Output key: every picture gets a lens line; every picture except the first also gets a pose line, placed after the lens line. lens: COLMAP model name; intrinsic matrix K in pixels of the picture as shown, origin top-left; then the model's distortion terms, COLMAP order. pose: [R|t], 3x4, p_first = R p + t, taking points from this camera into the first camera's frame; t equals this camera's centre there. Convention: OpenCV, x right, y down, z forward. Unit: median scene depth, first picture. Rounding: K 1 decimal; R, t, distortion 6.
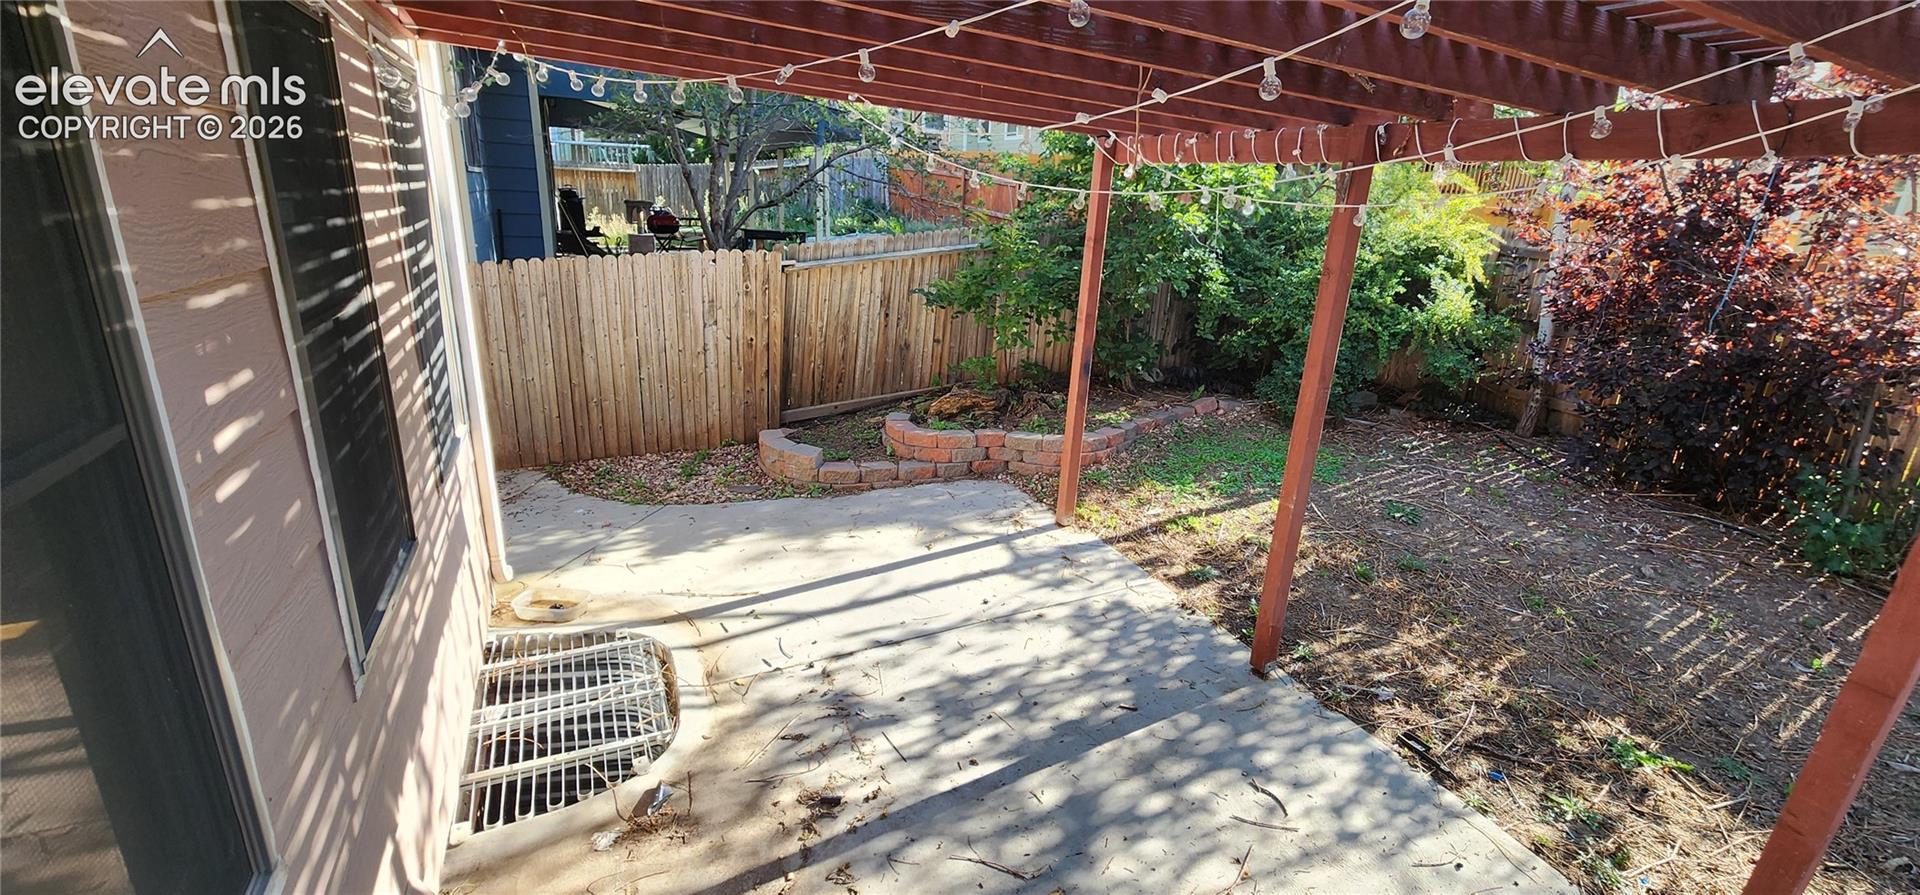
lens RADIAL K [[785.0, 0, 976.6], [0, 785.0, 438.1], [0, 0, 1]] dist [-0.000236, -0.000292]
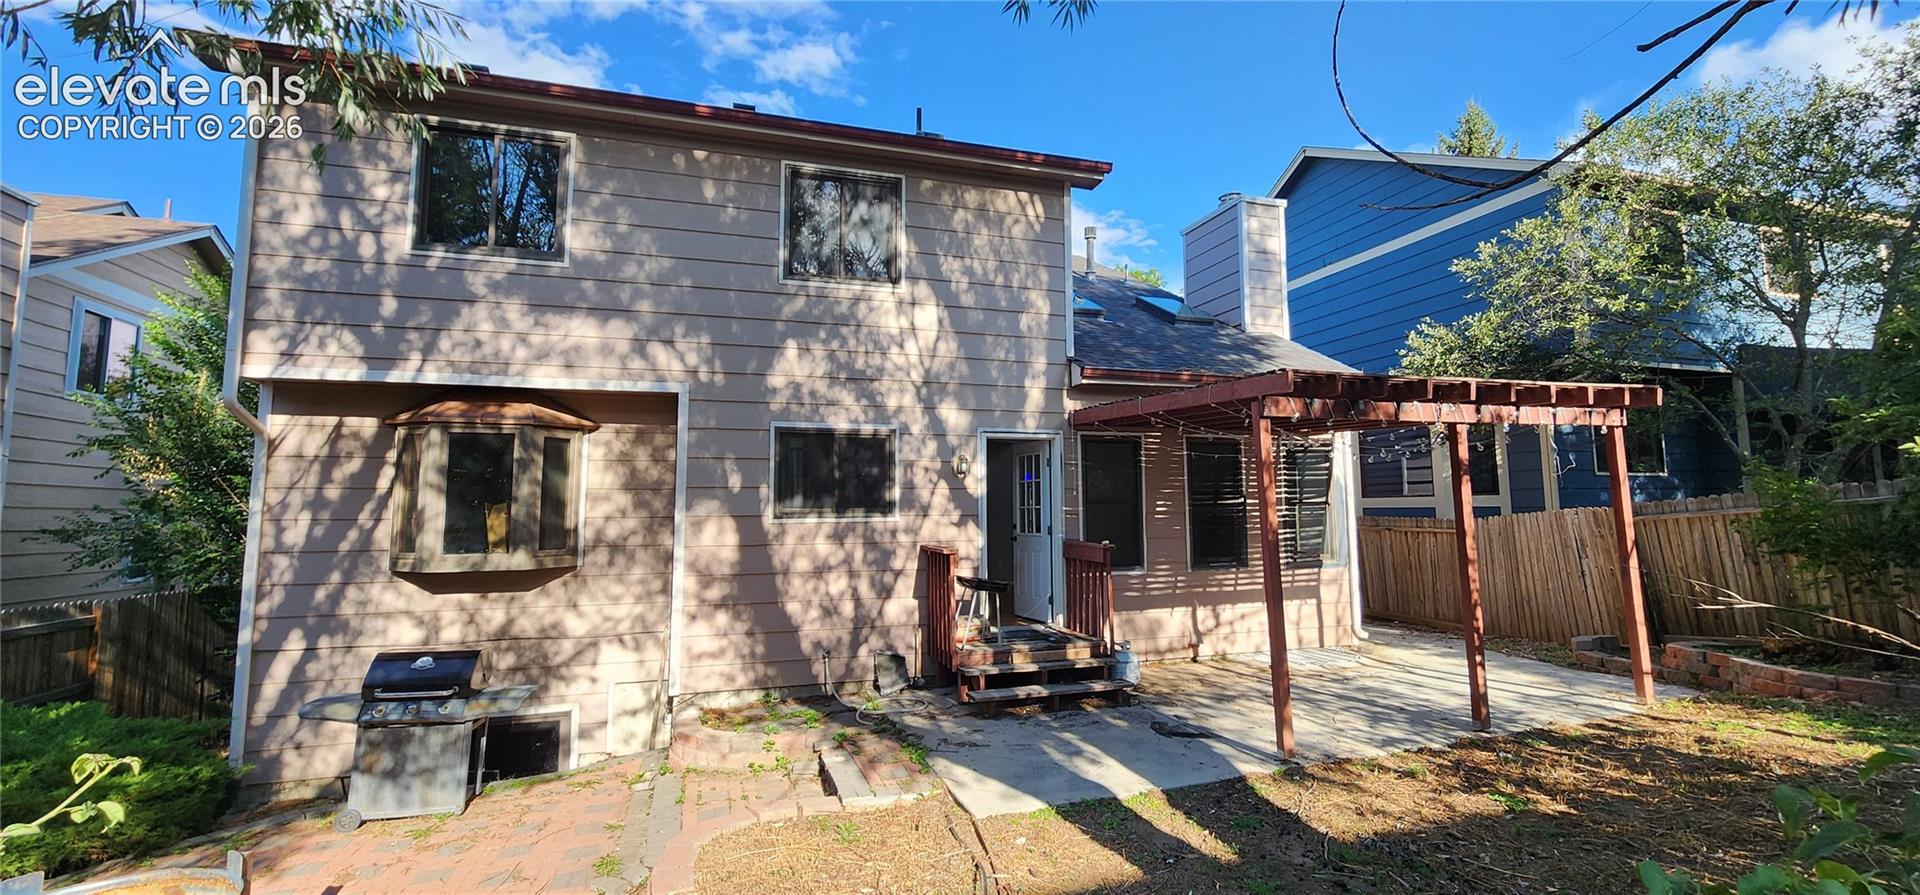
lens RADIAL K [[785.0, 0, 976.6], [0, 785.0, 438.1], [0, 0, 1]] dist [-0.000236, -0.000292]
pose [[-0.127738, -0.140313, -0.981833, 1.765744], [-0.283370, 0.953841, -0.099446, 0.153297], [0.950465, 0.265519, -0.161602, 0.124172]]
